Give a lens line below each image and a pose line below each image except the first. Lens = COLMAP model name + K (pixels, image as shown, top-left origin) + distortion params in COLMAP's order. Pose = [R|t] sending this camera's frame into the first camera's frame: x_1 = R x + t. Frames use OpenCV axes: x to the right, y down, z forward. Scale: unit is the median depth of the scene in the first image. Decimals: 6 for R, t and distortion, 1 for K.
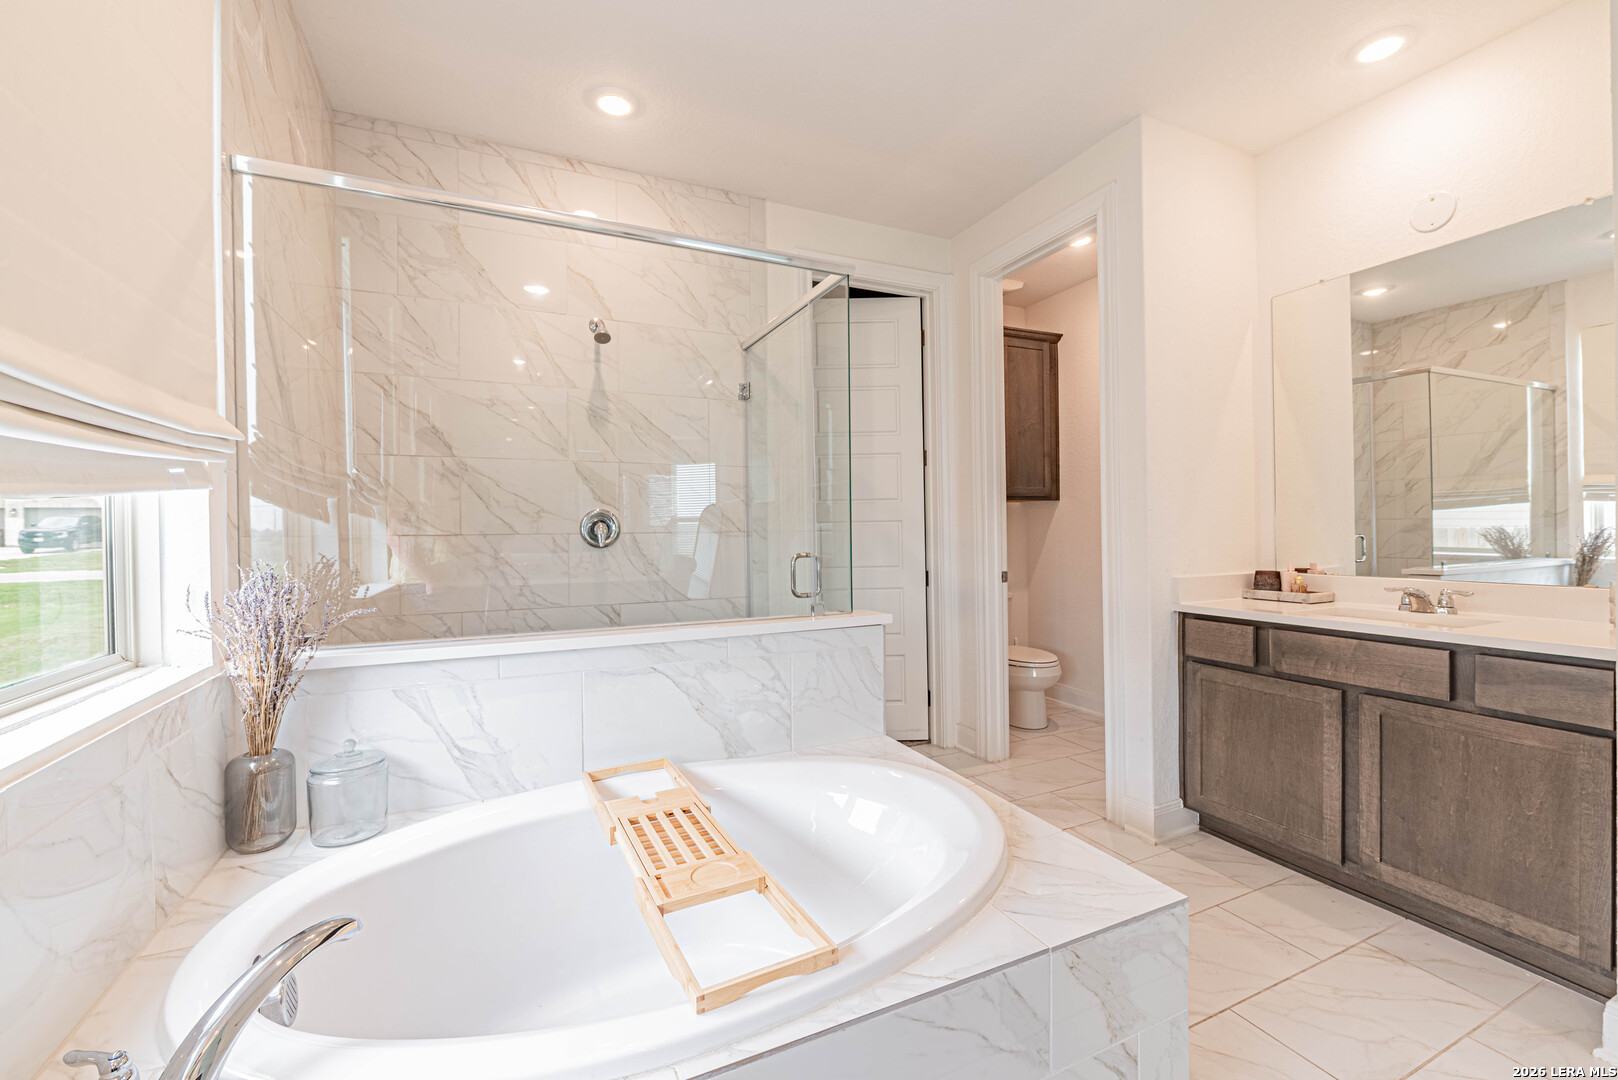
lens RADIAL K [[673.9, 0, 807.2], [0, 673.9, 532.2], [0, 0, 1]] dist [-0.007523, -0.000033]
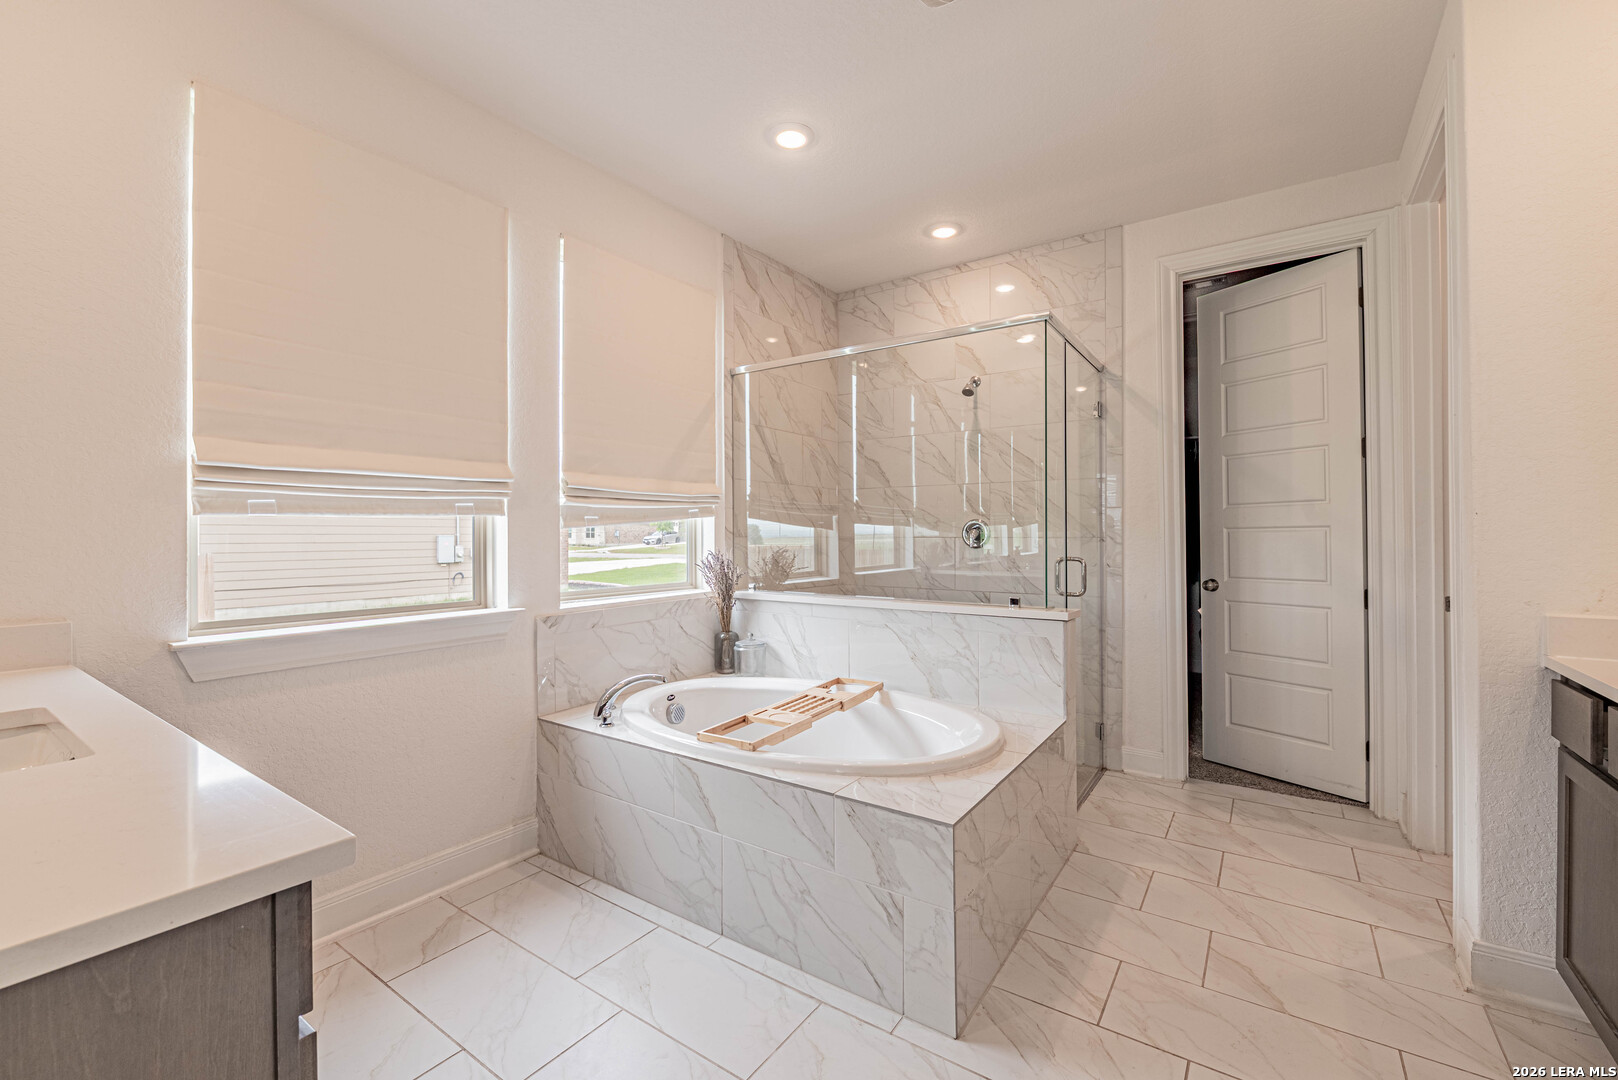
lens RADIAL K [[673.9, 0, 807.2], [0, 673.9, 532.2], [0, 0, 1]] dist [-0.007523, -0.000033]
pose [[0.499361, 0.004685, -0.866382, 0.783689], [-0.007279, 0.999973, 0.001212, -0.009083], [0.866364, 0.005701, 0.499381, 0.054001]]
